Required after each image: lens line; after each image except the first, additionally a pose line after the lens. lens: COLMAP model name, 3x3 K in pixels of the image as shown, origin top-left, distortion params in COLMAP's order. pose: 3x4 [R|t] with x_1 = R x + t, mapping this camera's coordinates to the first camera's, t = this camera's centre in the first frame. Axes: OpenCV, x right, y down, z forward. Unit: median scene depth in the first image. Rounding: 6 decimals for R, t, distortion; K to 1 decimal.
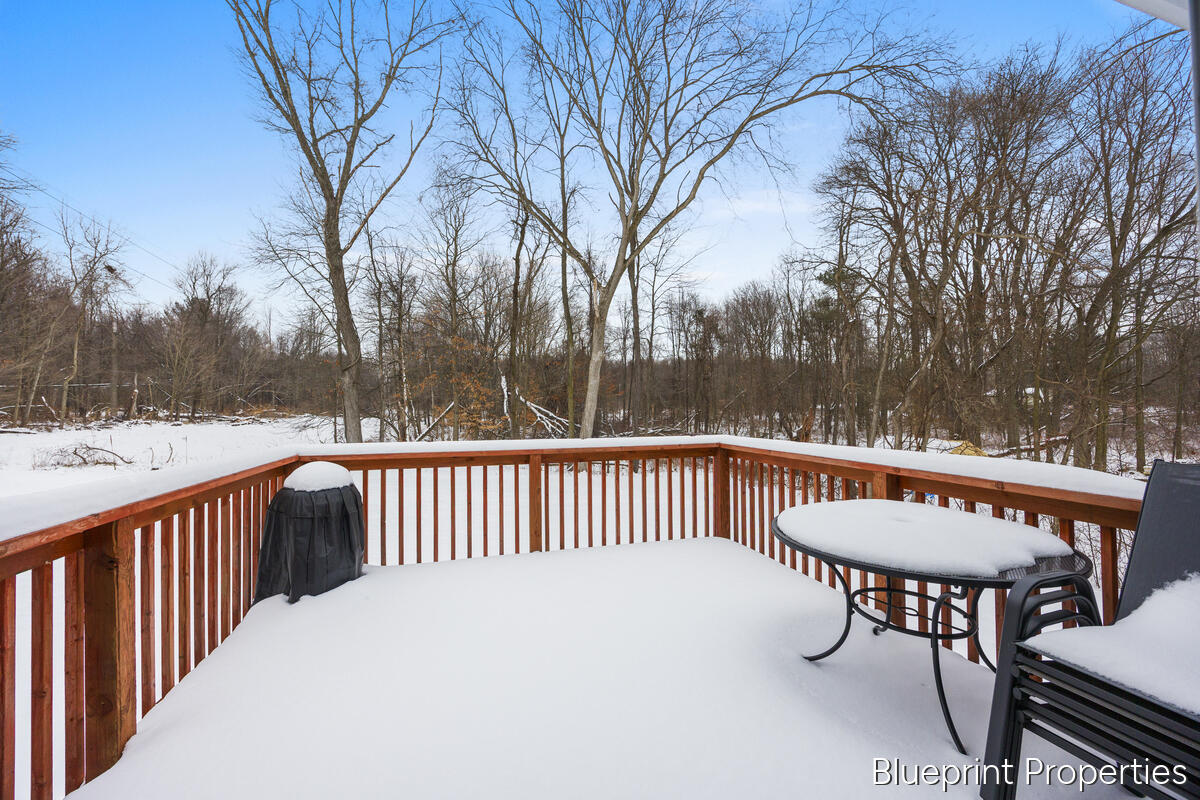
lens RADIAL K [[453.5, 0, 600.0], [0, 453.5, 400.0], [0, 0, 1]] dist [0.000093, -0.000020]
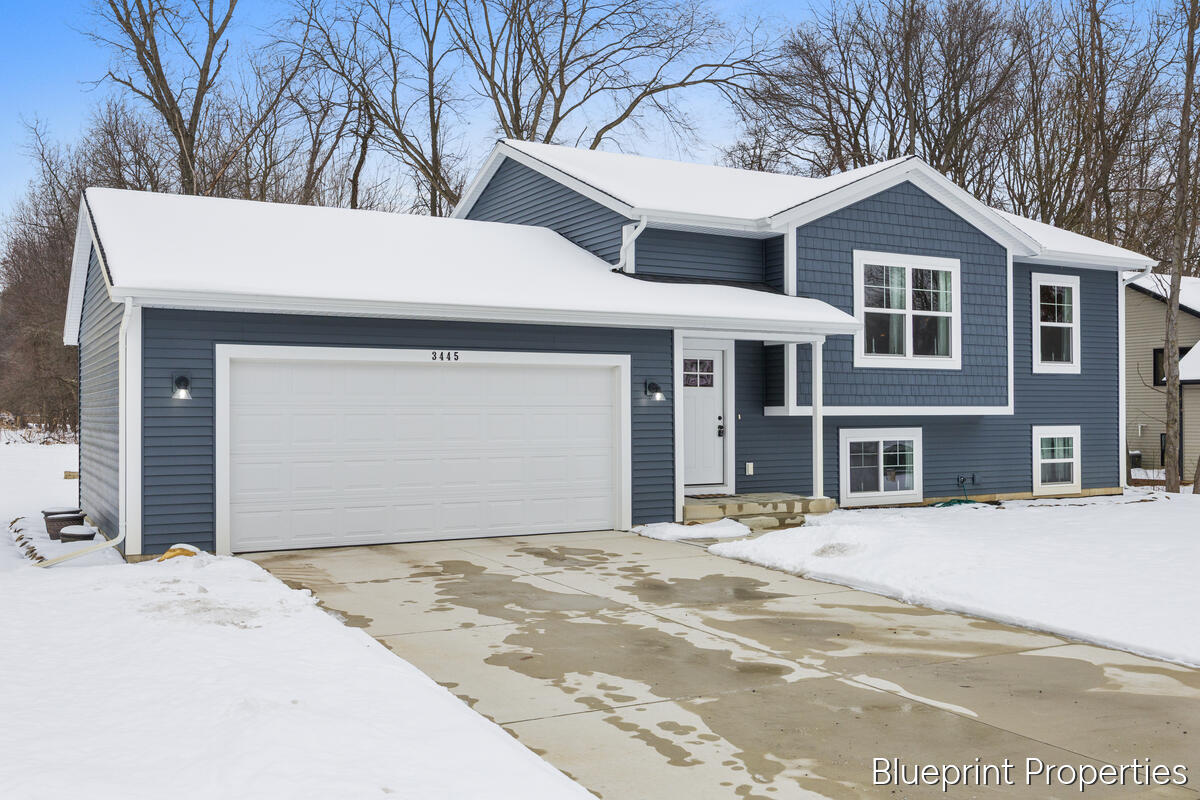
lens RADIAL K [[1103.7, 0, 600.0], [0, 1103.7, 400.0], [0, 0, 1]] dist [-0.001411, 0.004740]
pose [[0.977417, 0.010799, 0.211045, -0.198368], [-0.010197, 0.999940, -0.003938, 0.054890], [-0.211074, 0.001697, 0.977469, -0.977271]]
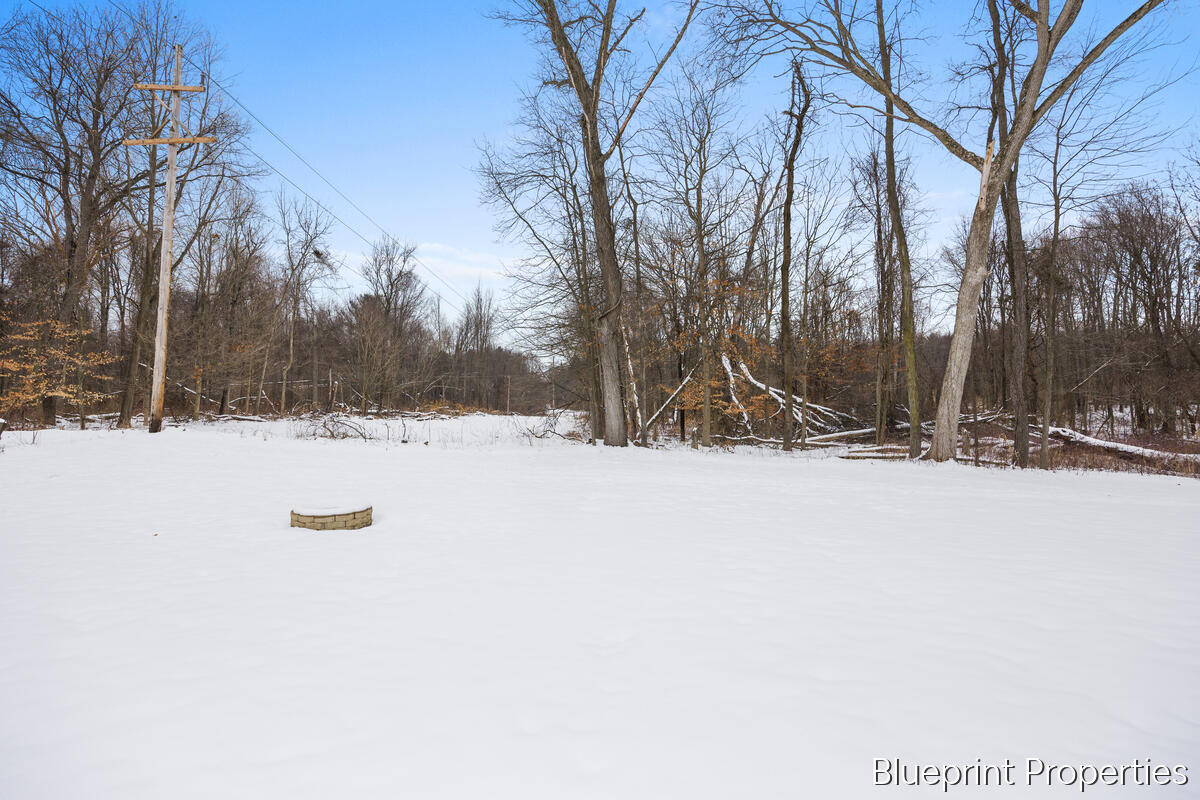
lens RADIAL K [[576.8, 0, 600.0], [0, 576.8, 400.0], [0, 0, 1]] dist [0.000791, -0.000021]
pose [[0.944666, -0.012786, -0.327784, -0.203780], [0.011180, 0.999914, -0.006784, 0.063161], [0.327842, 0.002744, 0.944728, 0.071599]]
